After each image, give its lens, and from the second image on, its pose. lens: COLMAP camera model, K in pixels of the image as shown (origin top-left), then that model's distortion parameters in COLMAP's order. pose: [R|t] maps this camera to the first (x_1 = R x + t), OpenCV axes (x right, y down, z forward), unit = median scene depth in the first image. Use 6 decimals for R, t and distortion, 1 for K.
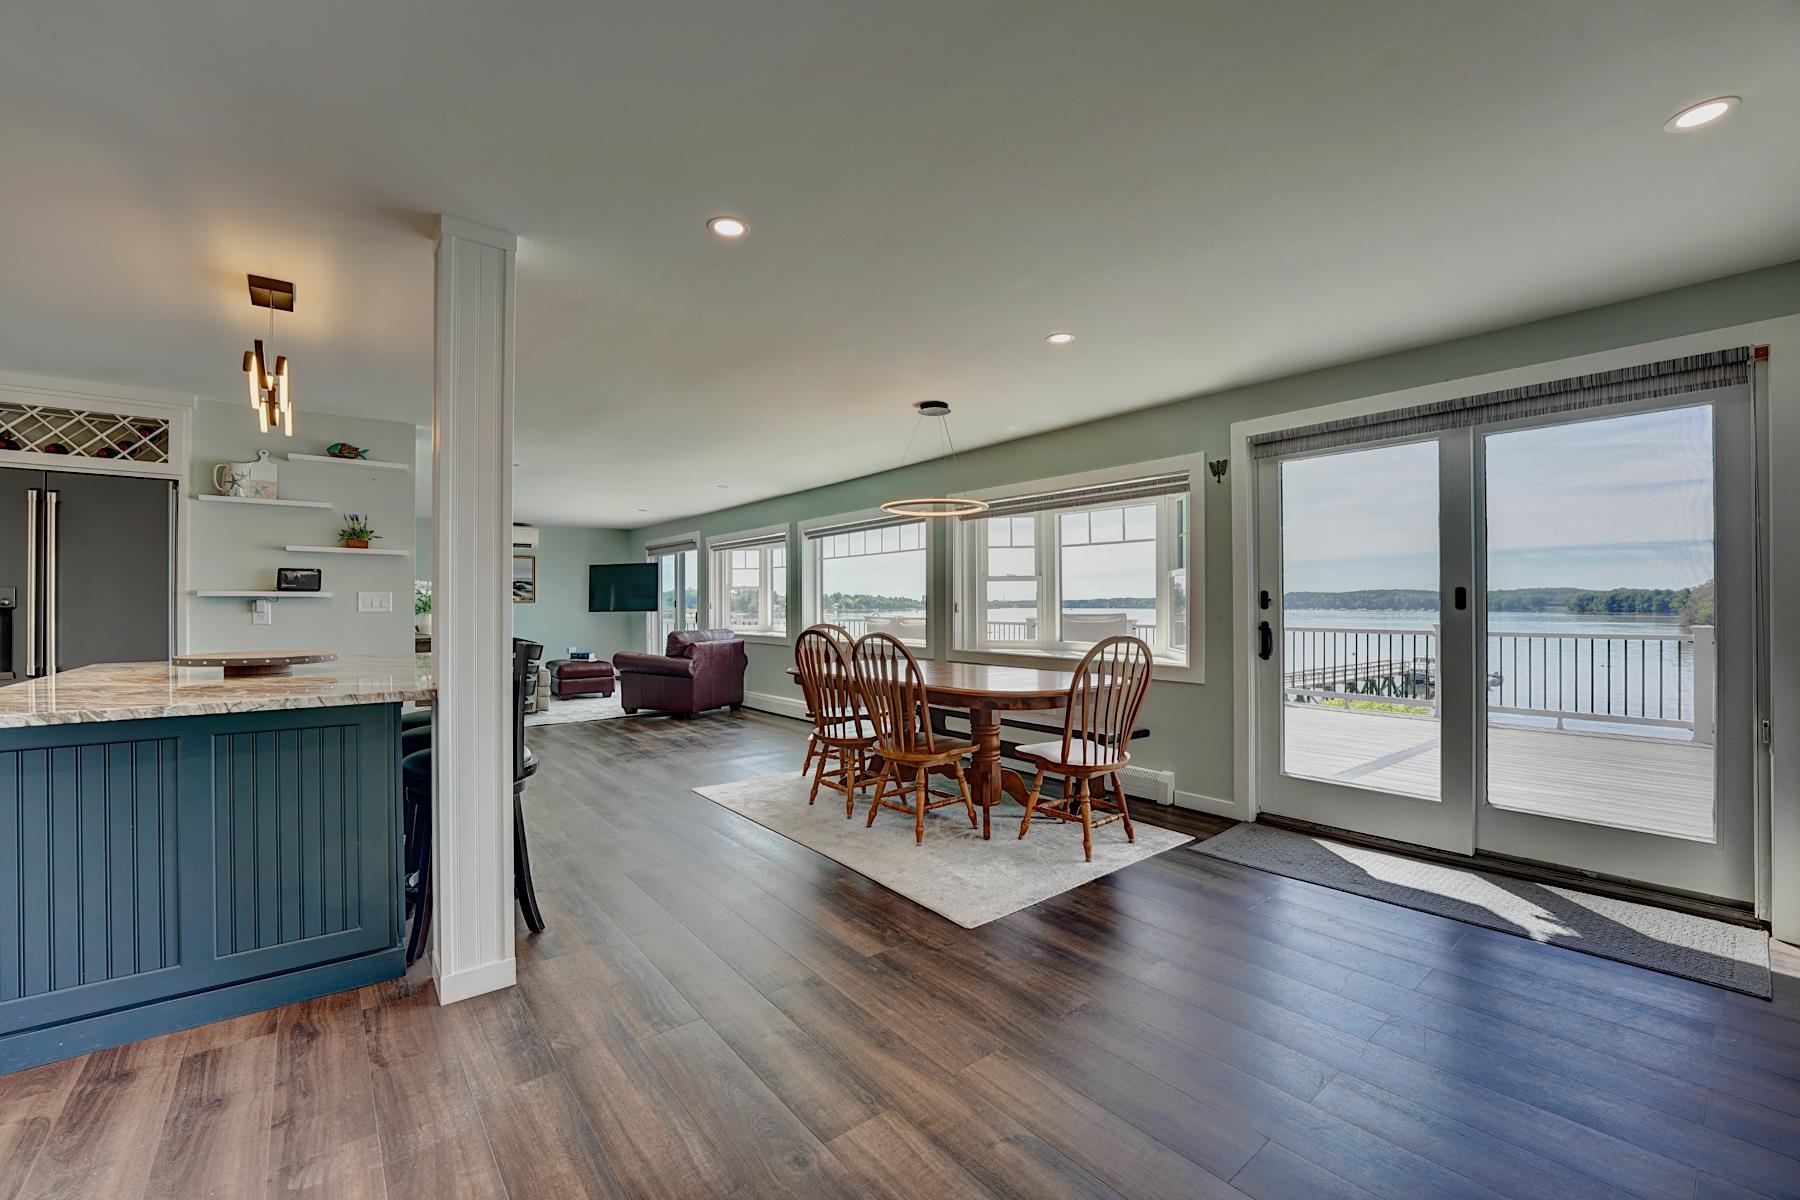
lens RADIAL K [[743.9, 0, 892.4], [0, 743.9, 604.4], [0, 0, 1]] dist [-0.027785, 0.002414]
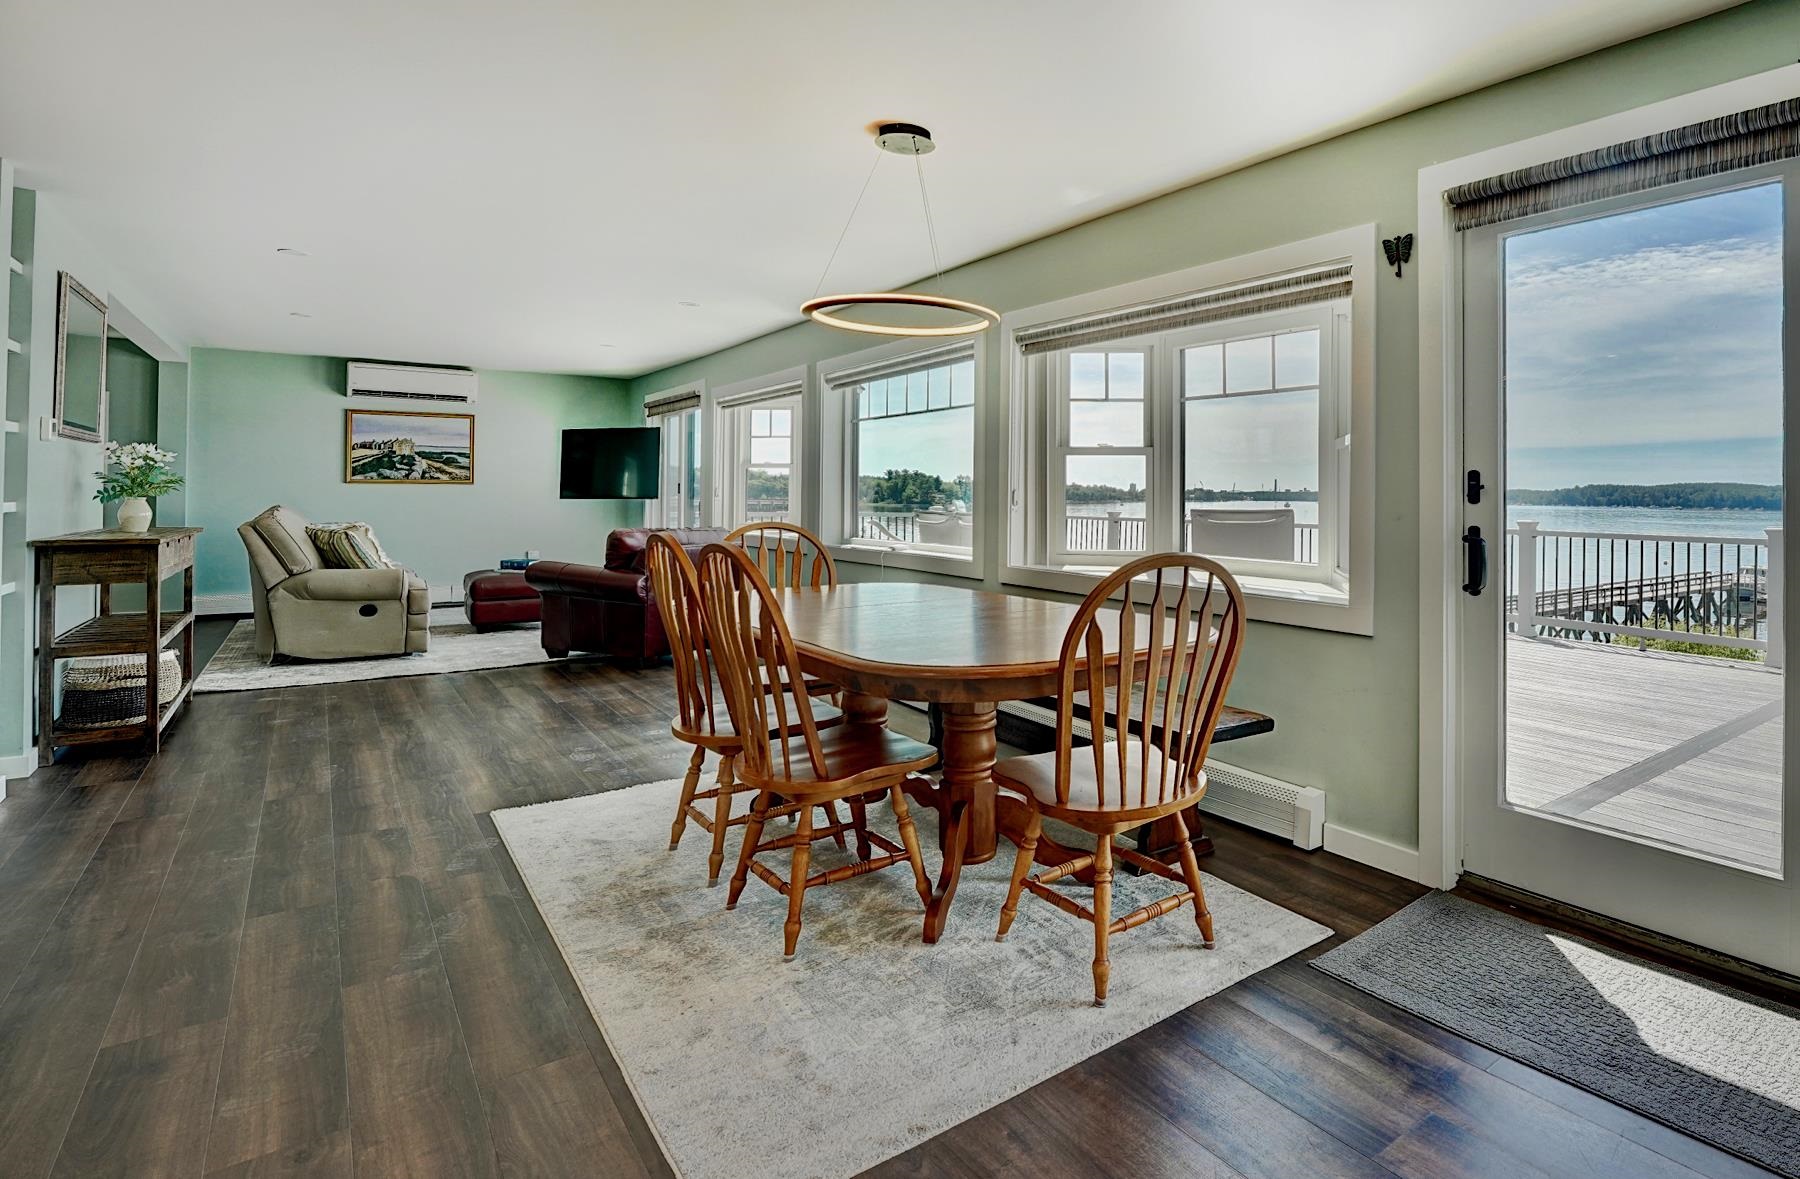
lens RADIAL K [[949.8, 0, 1148.6], [0, 949.8, 488.0], [0, 0, 1]] dist [-0.026134, 0.001575]
pose [[0.998312, 0.011366, 0.056963, 0.214155], [-0.010951, 0.999911, -0.007589, 0.002492], [-0.057044, 0.006952, 0.998347, 0.298459]]
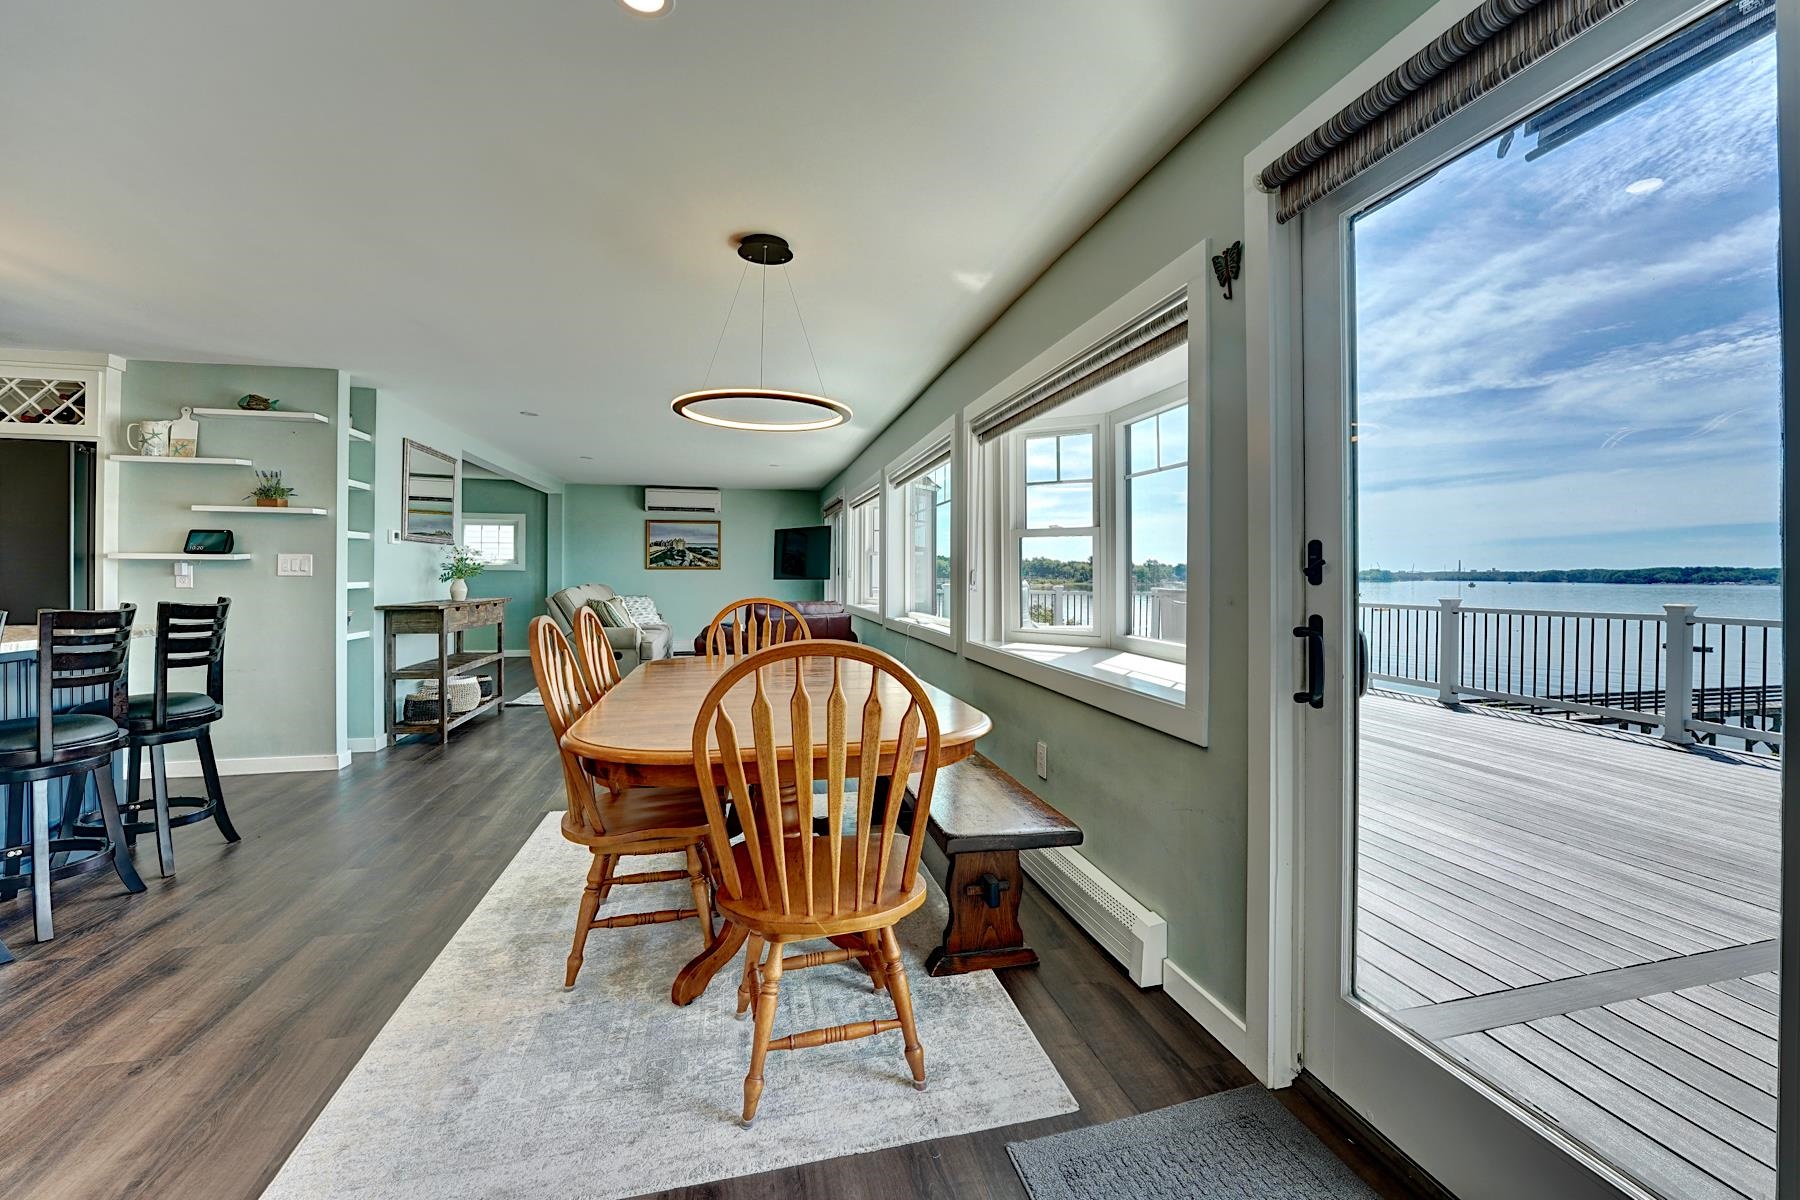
lens RADIAL K [[773.8, 0, 938.5], [0, 773.8, 577.3], [0, 0, 1]] dist [-0.033511, 0.005032]
pose [[0.916582, 0.008668, -0.399754, 0.468152], [-0.007075, 0.999960, 0.005461, 0.001058], [0.399785, -0.002178, 0.916606, 0.508795]]
